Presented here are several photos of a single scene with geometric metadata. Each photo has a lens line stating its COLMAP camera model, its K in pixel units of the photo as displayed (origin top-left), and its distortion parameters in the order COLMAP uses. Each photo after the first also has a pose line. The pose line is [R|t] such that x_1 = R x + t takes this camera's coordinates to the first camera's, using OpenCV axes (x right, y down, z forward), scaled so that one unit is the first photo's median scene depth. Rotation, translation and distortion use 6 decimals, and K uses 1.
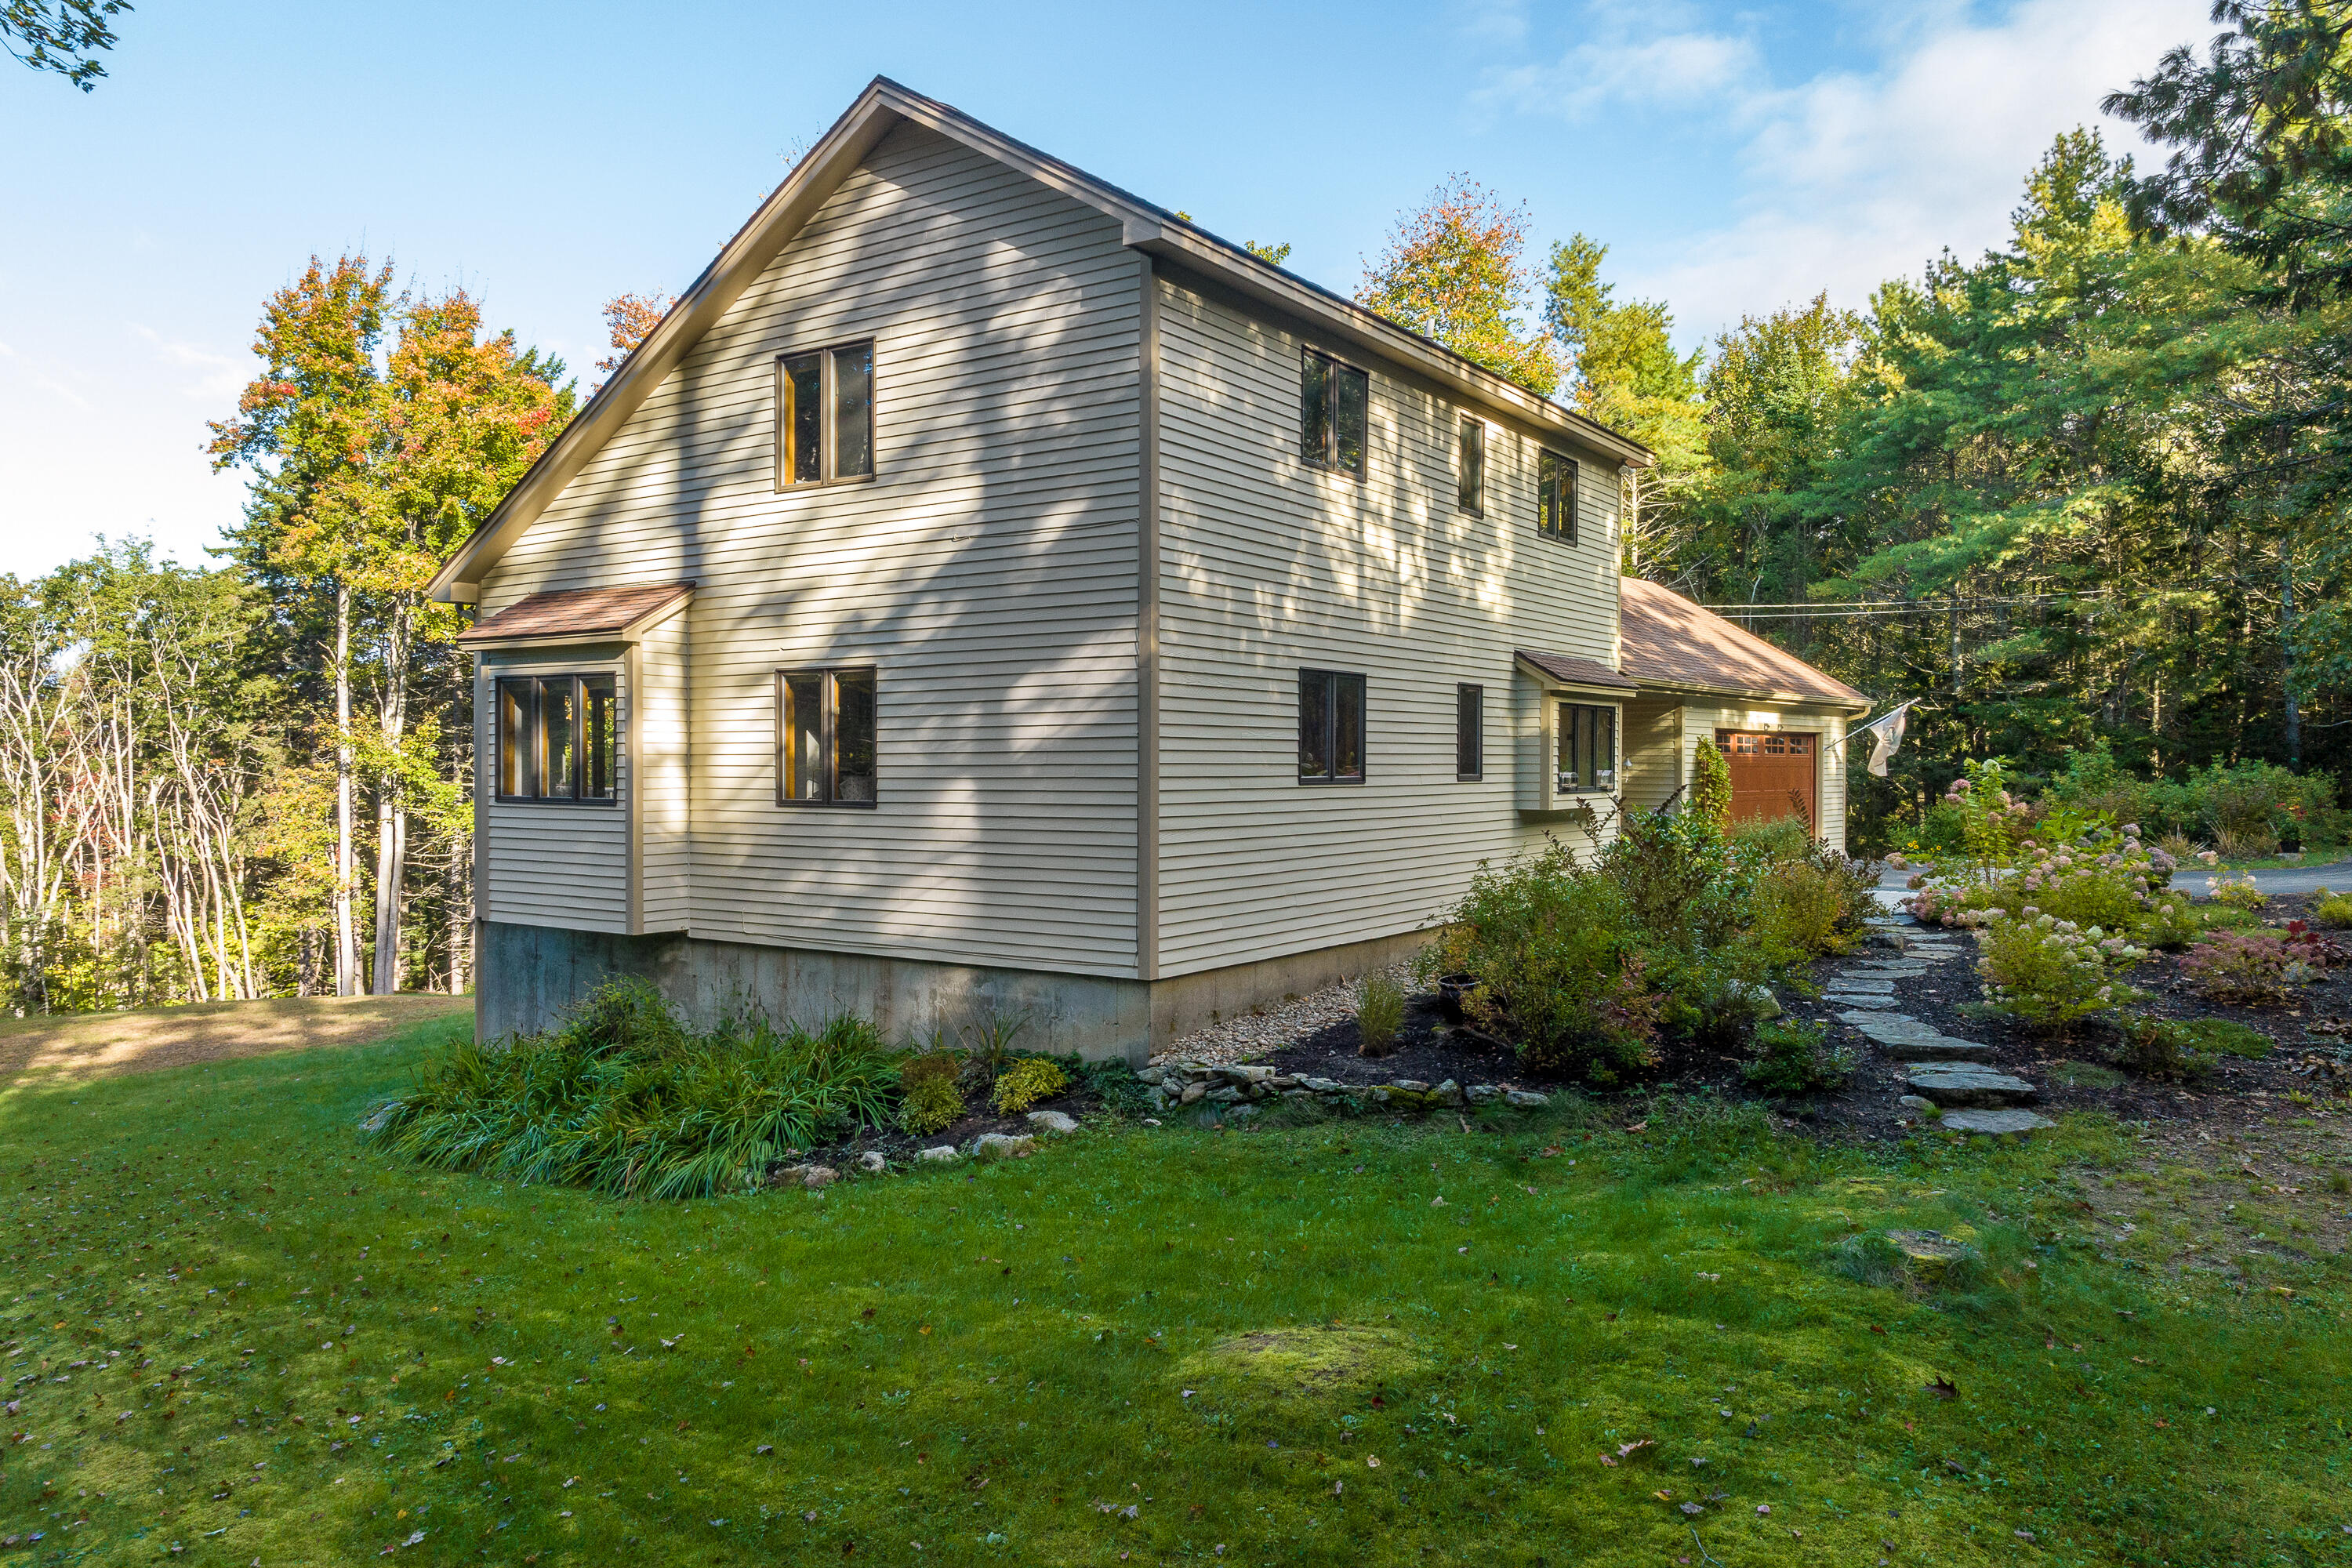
lens RADIAL K [[1623.3, 0, 1165.8], [0, 1623.3, 781.2], [0, 0, 1]] dist [-0.023924, 0.033177]
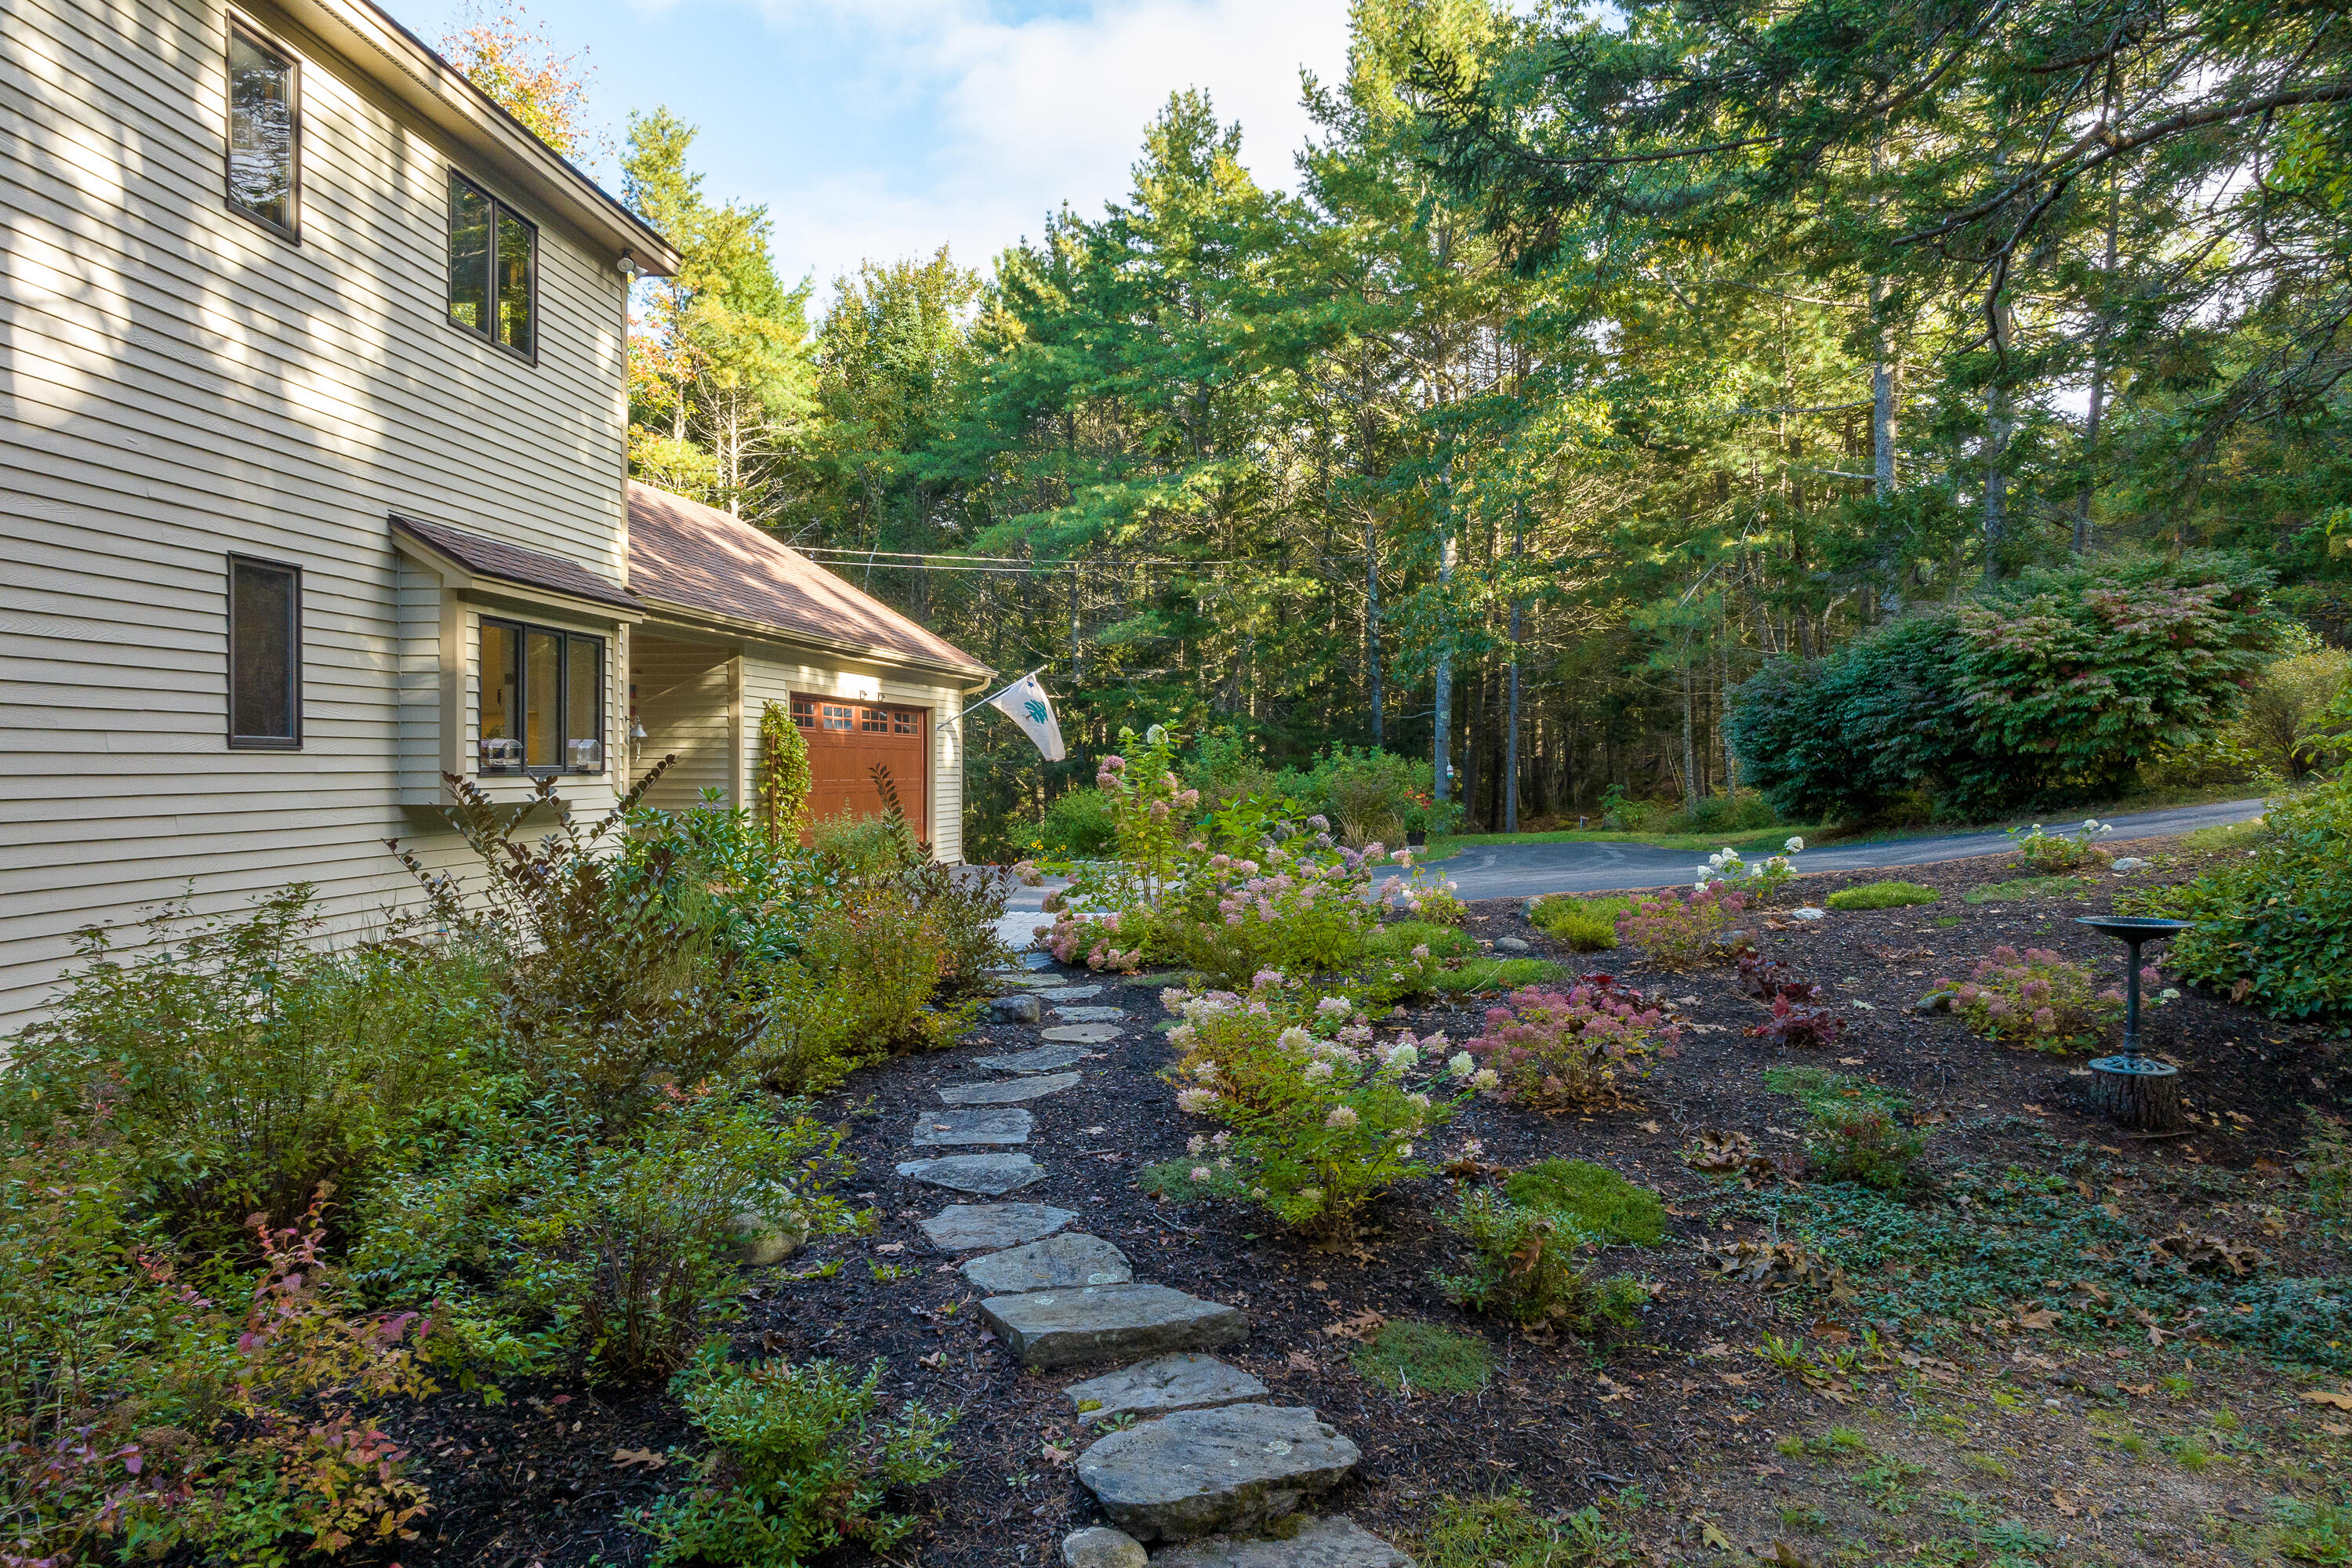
lens RADIAL K [[1623.3, 0, 1176.1], [0, 1623.3, 775.7], [0, 0, 1]] dist [-0.023924, 0.033177]
pose [[0.866310, -0.001997, 0.499503, 0.110327], [0.004680, 0.999981, -0.004119, 0.007159], [-0.499485, 0.005906, 0.866302, 0.251332]]
